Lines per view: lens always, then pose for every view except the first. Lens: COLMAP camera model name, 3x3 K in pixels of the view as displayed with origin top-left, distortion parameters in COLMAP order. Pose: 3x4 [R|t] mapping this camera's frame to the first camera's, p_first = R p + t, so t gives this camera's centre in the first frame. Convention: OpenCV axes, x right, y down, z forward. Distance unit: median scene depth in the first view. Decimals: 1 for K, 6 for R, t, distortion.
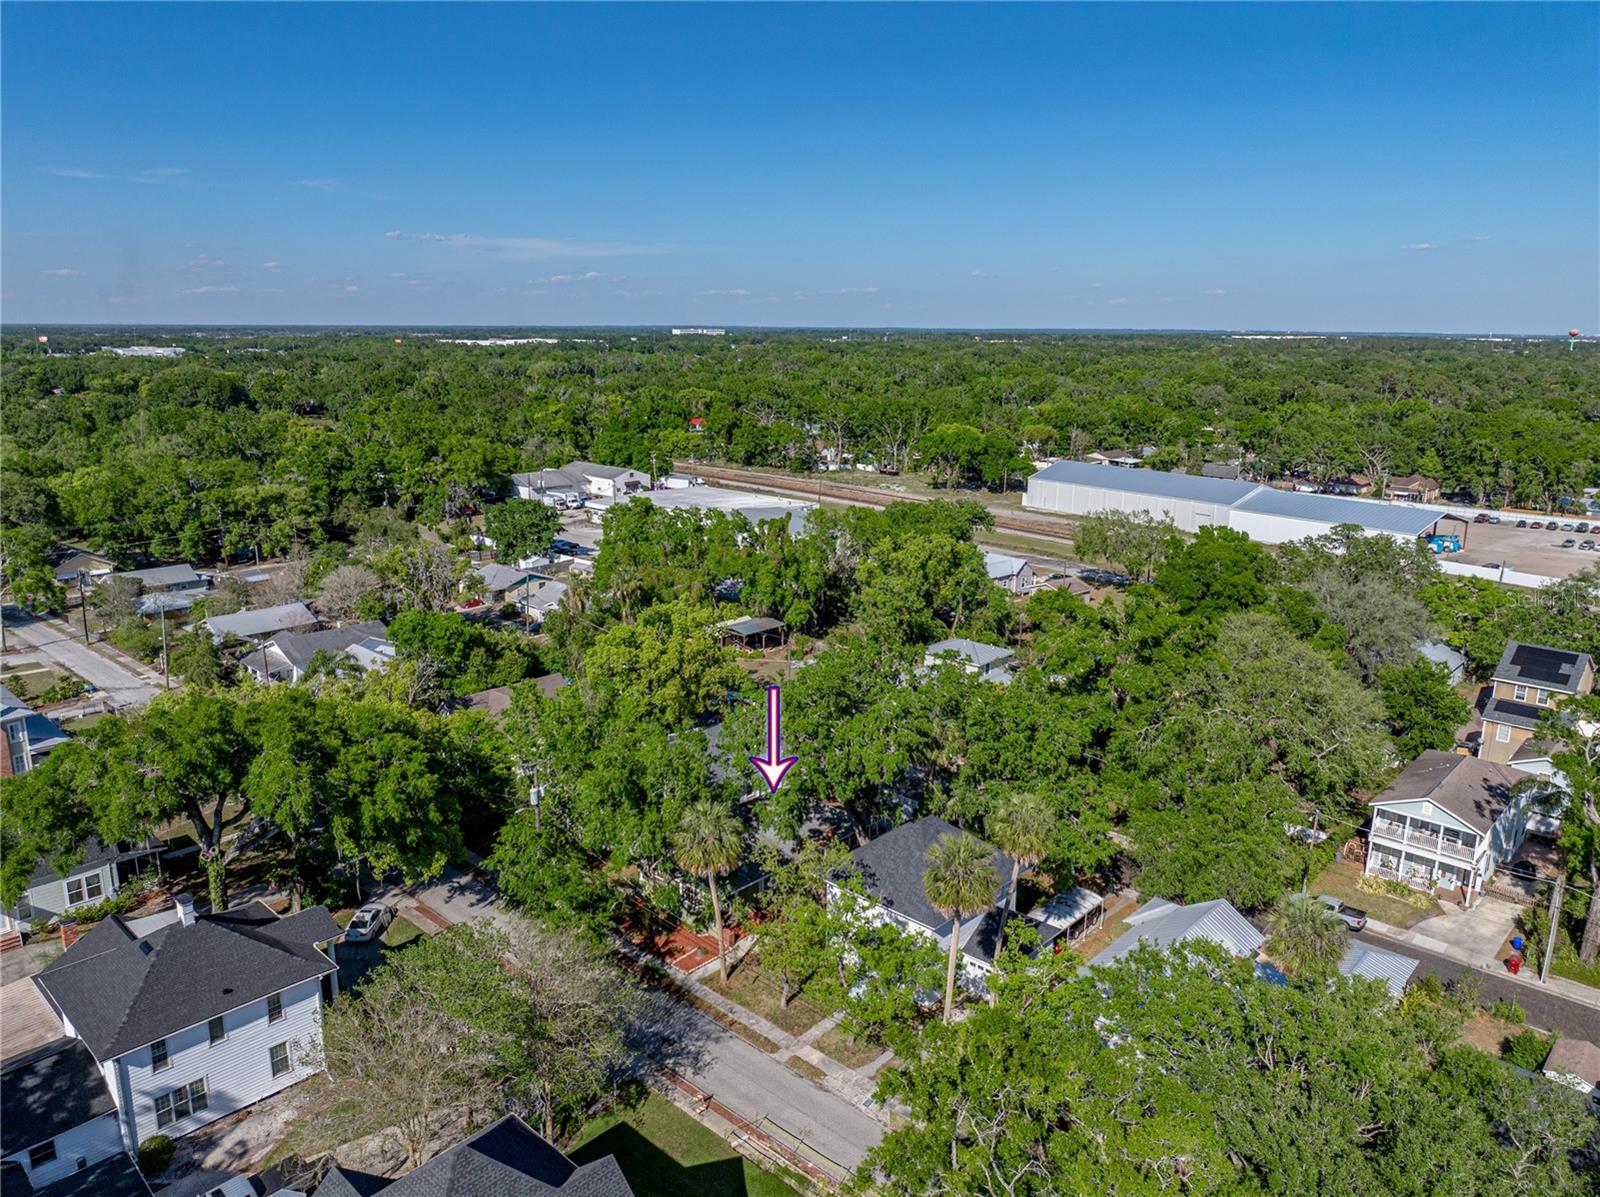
lens RADIAL K [[1159.6, 0, 792.6], [0, 1159.6, 598.2], [0, 0, 1]] dist [-0.025371, 0.012074]
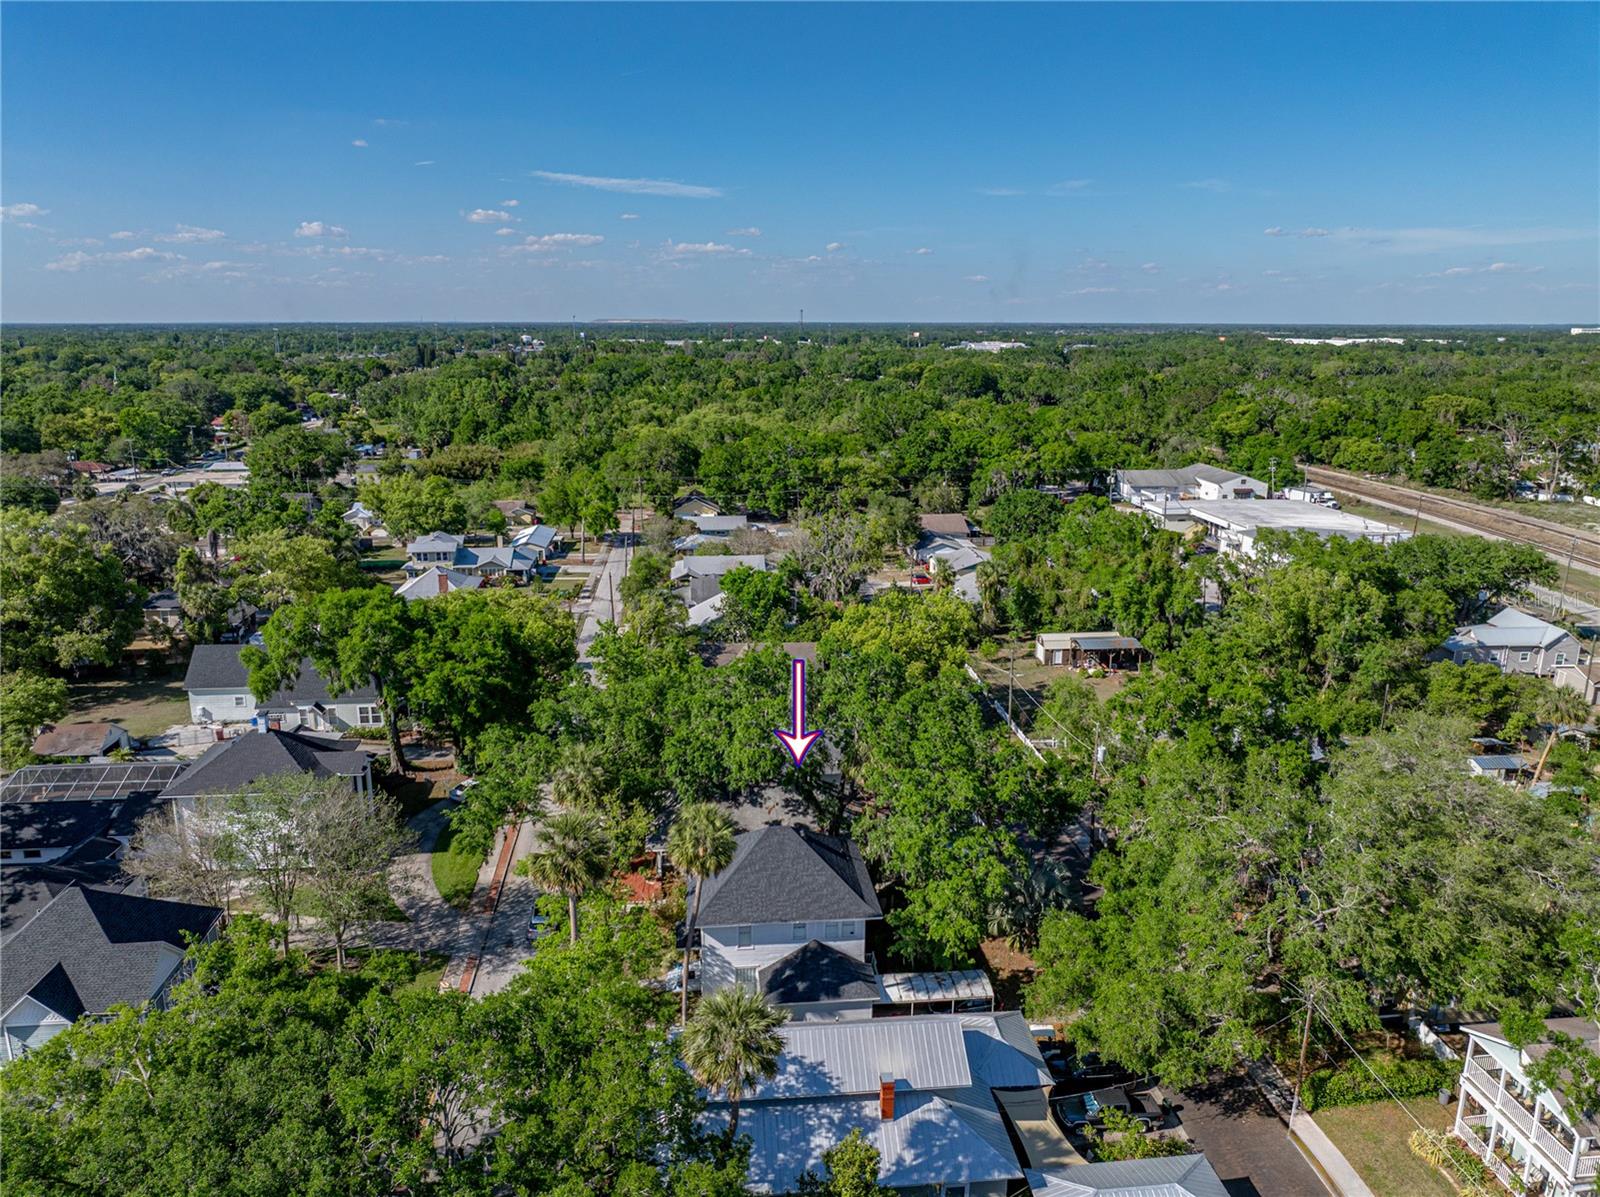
lens RADIAL K [[1159.6, 0, 792.1], [0, 1159.6, 599.6], [0, 0, 1]] dist [-0.025371, 0.012074]
pose [[0.738108, 0.150847, -0.657603, 0.187643], [-0.150311, 0.986954, 0.057684, -0.012178], [0.657726, 0.056268, 0.751153, 0.078055]]
